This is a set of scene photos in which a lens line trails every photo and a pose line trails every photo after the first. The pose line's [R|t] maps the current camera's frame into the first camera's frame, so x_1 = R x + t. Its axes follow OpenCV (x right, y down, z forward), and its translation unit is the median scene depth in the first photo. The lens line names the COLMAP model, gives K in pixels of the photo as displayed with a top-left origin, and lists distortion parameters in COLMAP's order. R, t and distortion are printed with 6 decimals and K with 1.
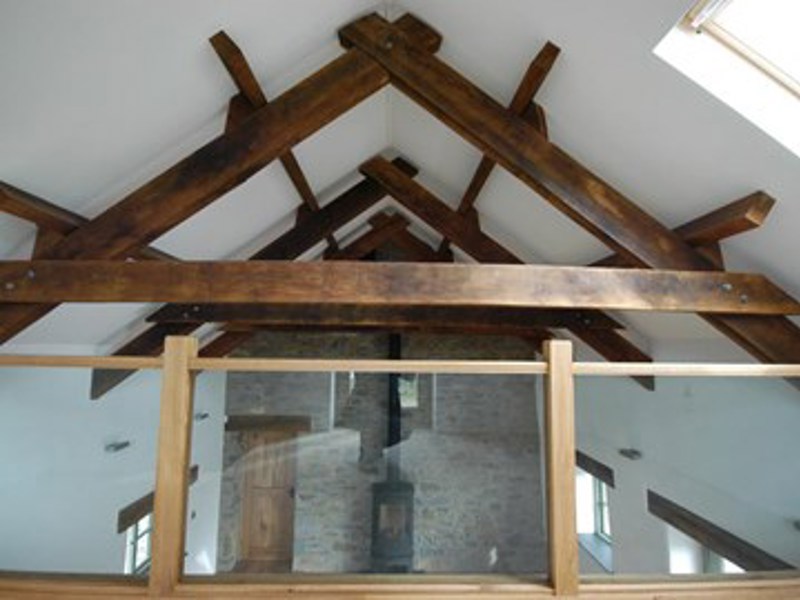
lens RADIAL K [[524.9, 0, 398.8], [0, 524.9, 292.8], [0, 0, 1]] dist [-0.014599, 0.015199]
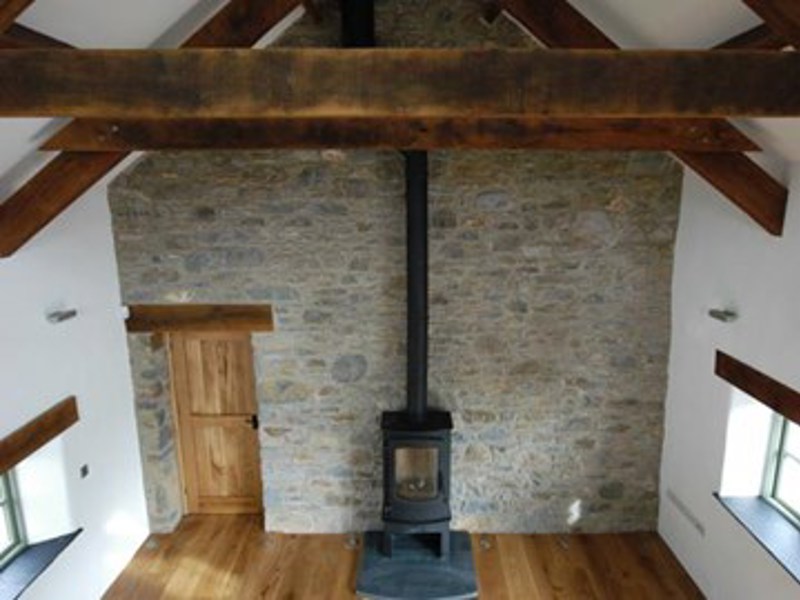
lens RADIAL K [[524.9, 0, 412.3], [0, 524.9, 305.1], [0, 0, 1]] dist [-0.014599, 0.015199]
pose [[0.999712, -0.011247, -0.021204, -0.002004], [0.017672, 0.942719, 0.333119, 0.047959], [0.016243, -0.333398, 0.942646, 0.470985]]
